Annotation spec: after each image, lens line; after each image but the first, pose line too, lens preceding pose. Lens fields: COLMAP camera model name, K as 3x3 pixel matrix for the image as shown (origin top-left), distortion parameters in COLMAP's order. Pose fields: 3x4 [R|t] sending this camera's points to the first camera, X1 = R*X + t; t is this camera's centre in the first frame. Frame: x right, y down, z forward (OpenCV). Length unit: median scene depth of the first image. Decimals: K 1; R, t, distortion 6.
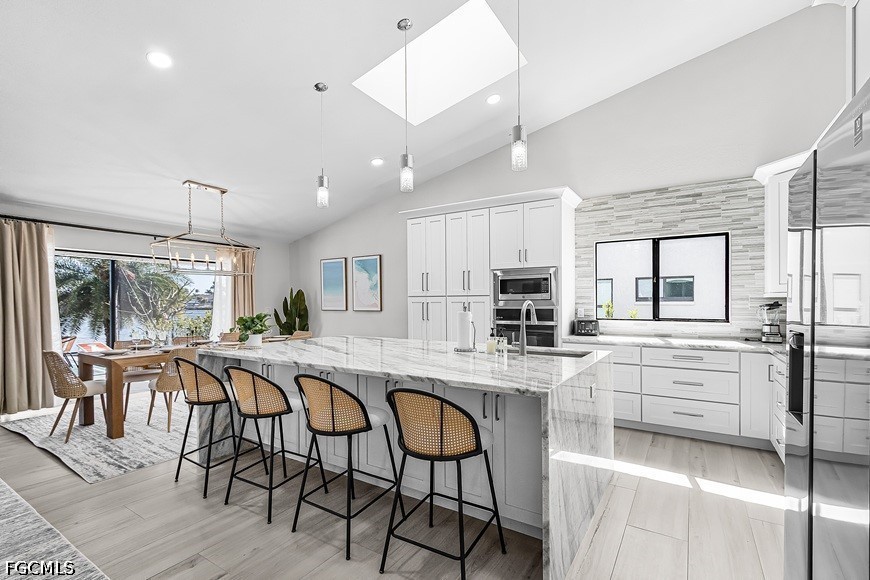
lens RADIAL K [[404.6, 0, 429.7], [0, 404.6, 301.7], [0, 0, 1]] dist [0.001452, 0.000126]
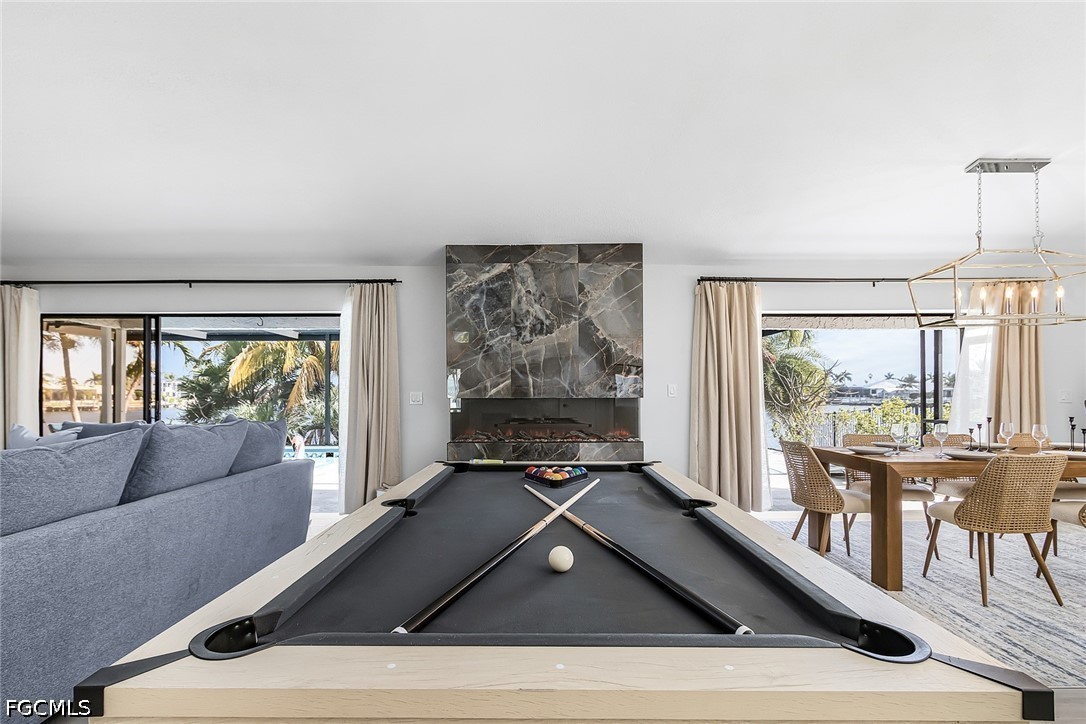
lens RADIAL K [[509.2, 0, 536.2], [0, 509.2, 391.8], [0, 0, 1]] dist [0.001820, 0.000041]
pose [[0.532716, -0.006736, -0.846267, -0.333333], [-0.000327, 0.999967, -0.008166, 0.033071], [0.846294, 0.004627, 0.532696, 0.102275]]
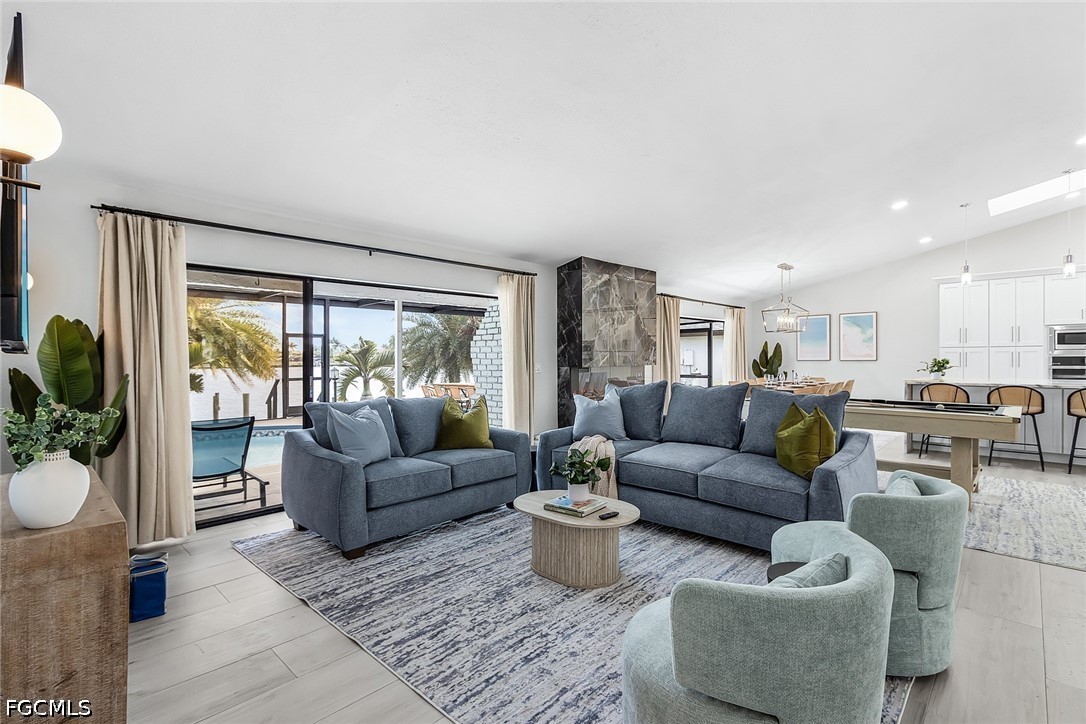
lens RADIAL K [[511.9, 0, 530.7], [0, 511.9, 361.4], [0, 0, 1]] dist [0.000734, -0.000046]
pose [[0.980565, -0.004826, -0.196135, -1.116129], [0.006564, 0.999945, 0.008211, 0.009419], [0.196085, -0.009339, 0.980542, -0.870369]]
